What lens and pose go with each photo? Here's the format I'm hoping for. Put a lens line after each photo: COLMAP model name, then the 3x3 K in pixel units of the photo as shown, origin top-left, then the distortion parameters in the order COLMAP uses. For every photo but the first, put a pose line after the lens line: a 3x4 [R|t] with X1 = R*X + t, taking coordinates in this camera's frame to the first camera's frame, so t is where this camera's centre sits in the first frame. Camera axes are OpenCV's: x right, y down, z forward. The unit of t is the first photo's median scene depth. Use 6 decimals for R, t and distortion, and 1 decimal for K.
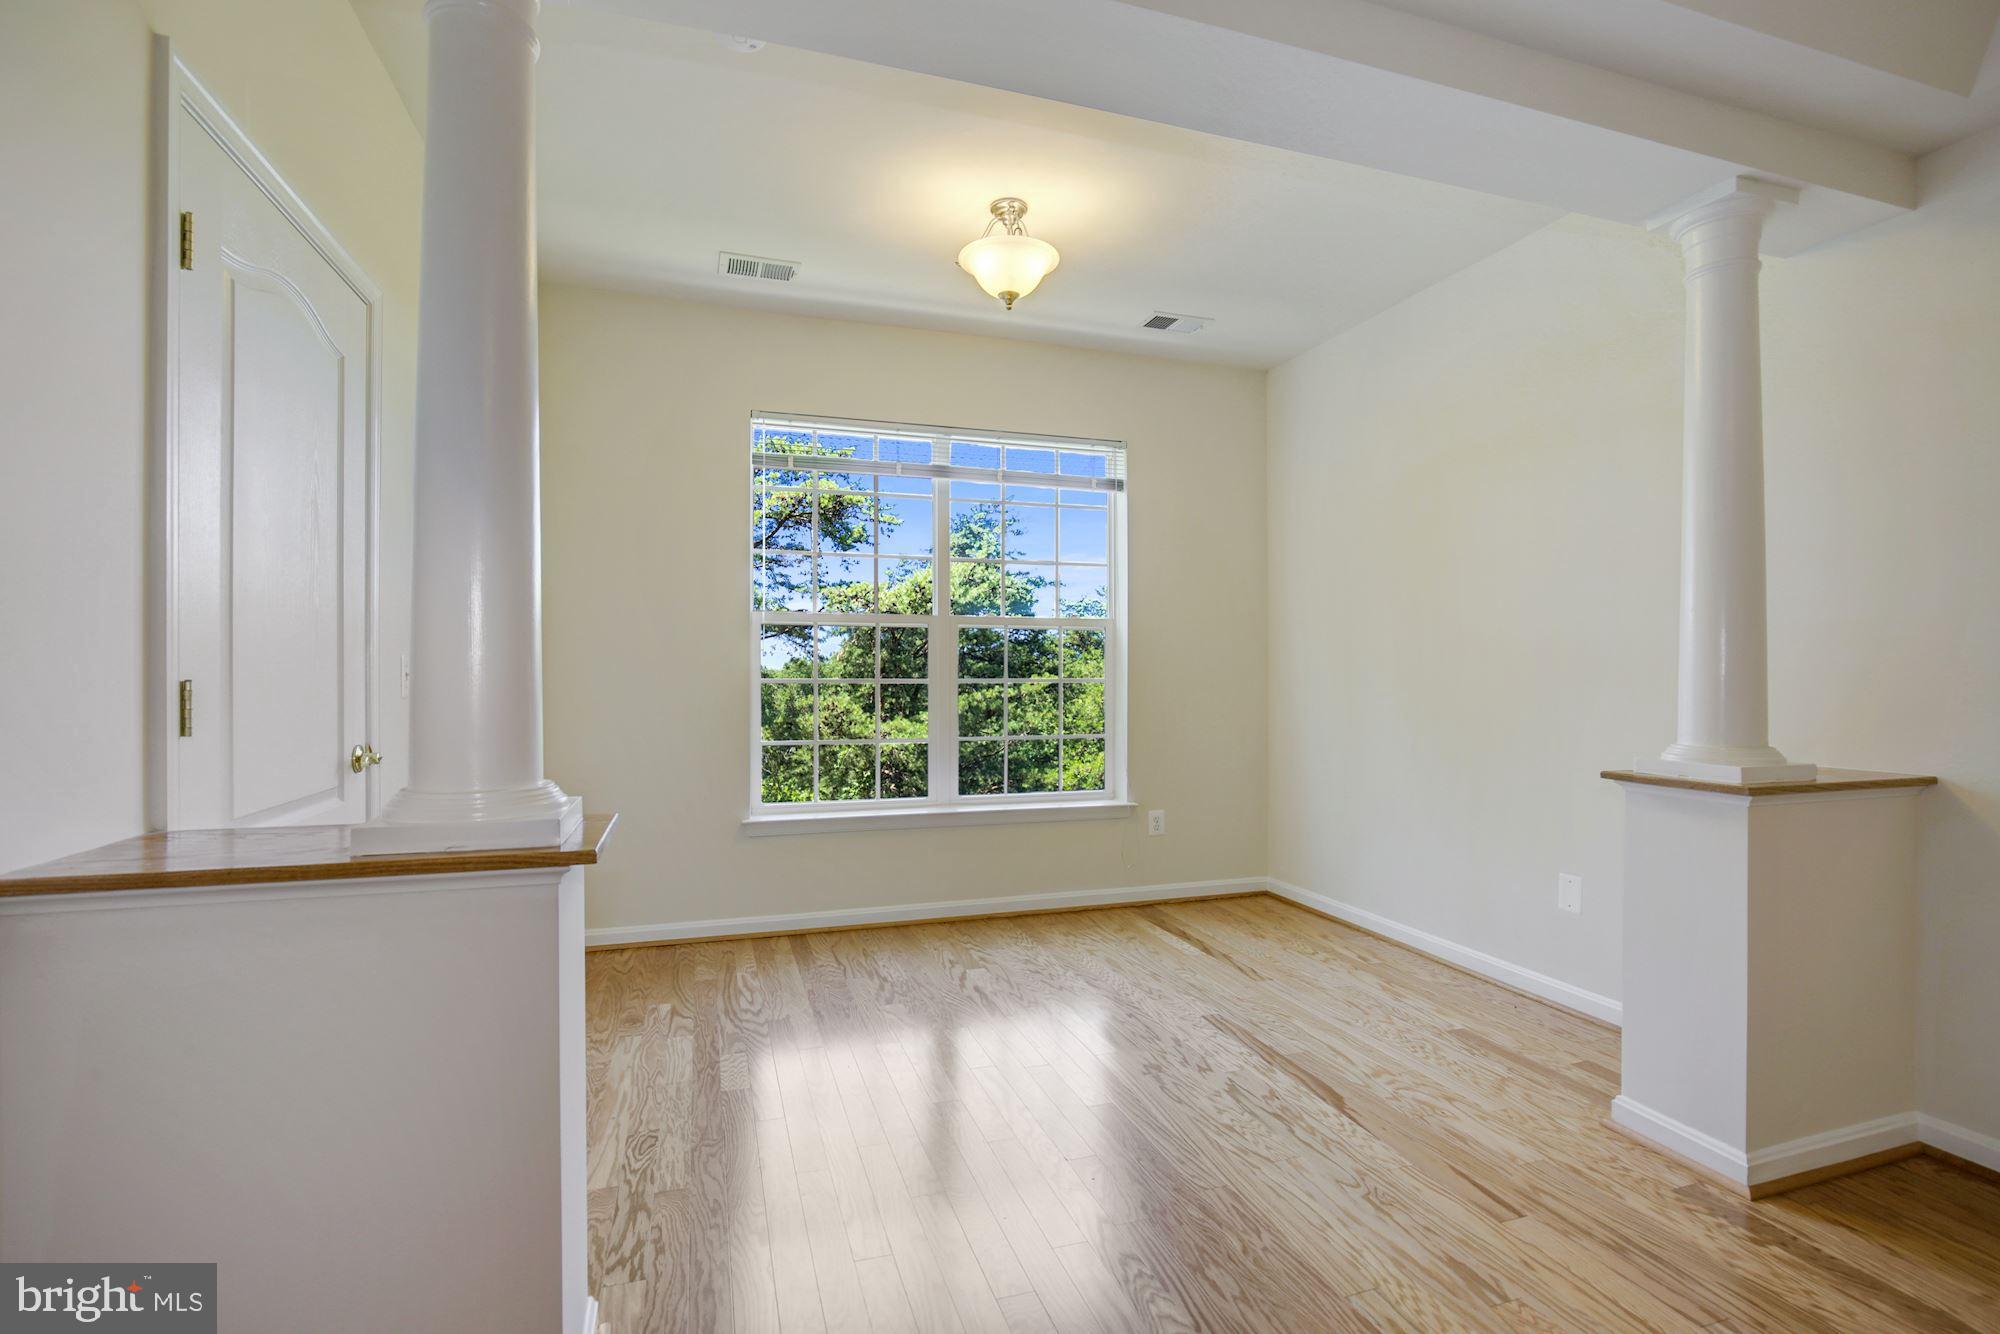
lens RADIAL K [[912.2, 0, 1003.1], [0, 912.2, 671.9], [0, 0, 1]] dist [-0.037064, 0.008368]
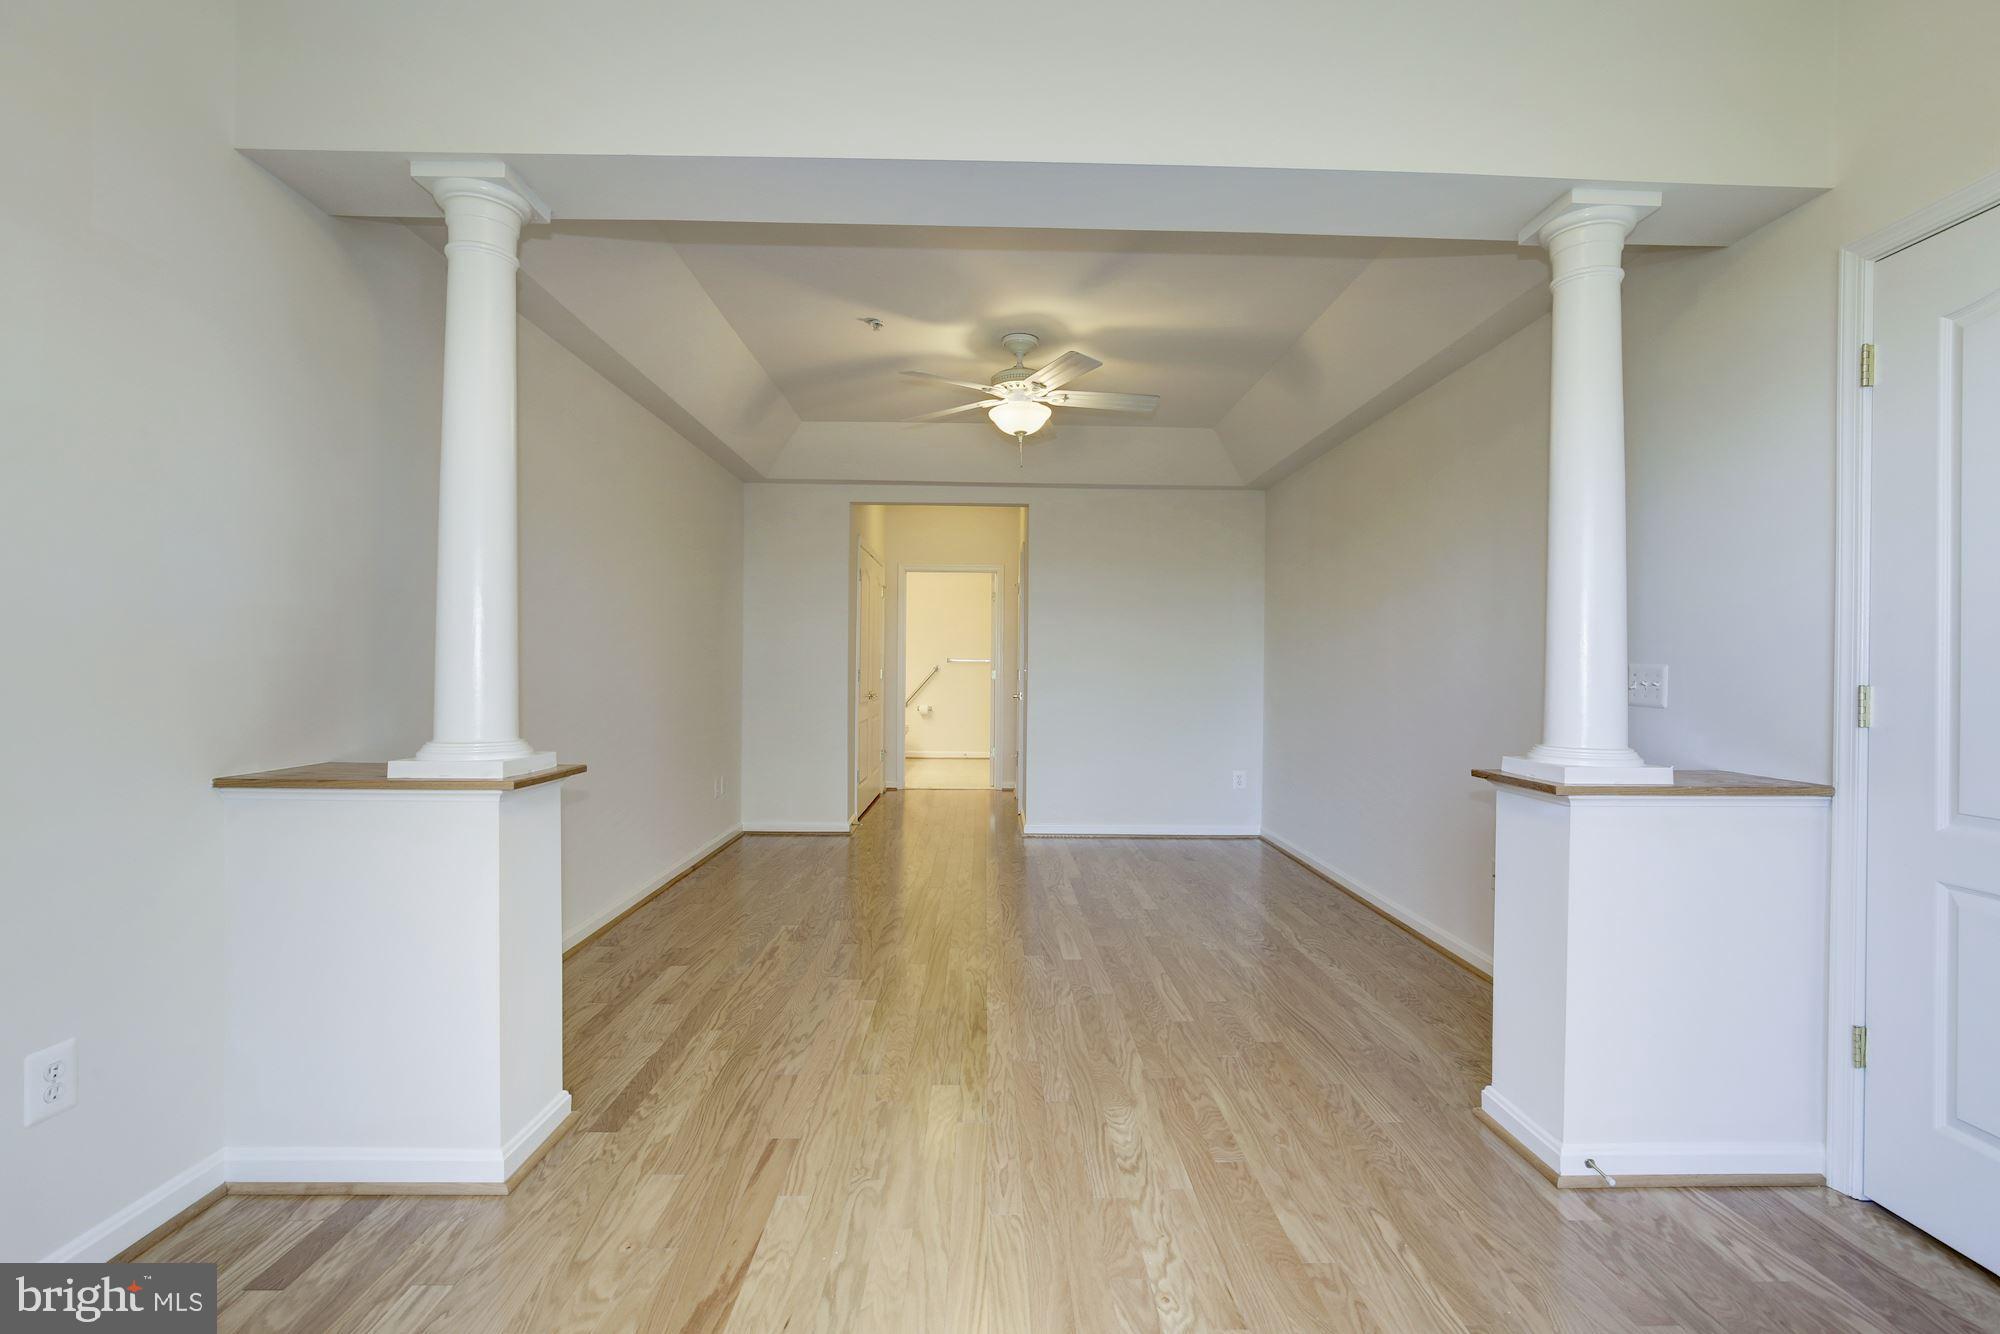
lens RADIAL K [[916.9, 0, 1020.1], [0, 916.9, 670.6], [0, 0, 1]] dist [-0.001210, 0.000094]
pose [[-0.961347, -0.013362, 0.275014, -0.018292], [-0.014397, 0.999895, -0.001746, 0.000353], [-0.274962, -0.005638, -0.961439, 0.885462]]
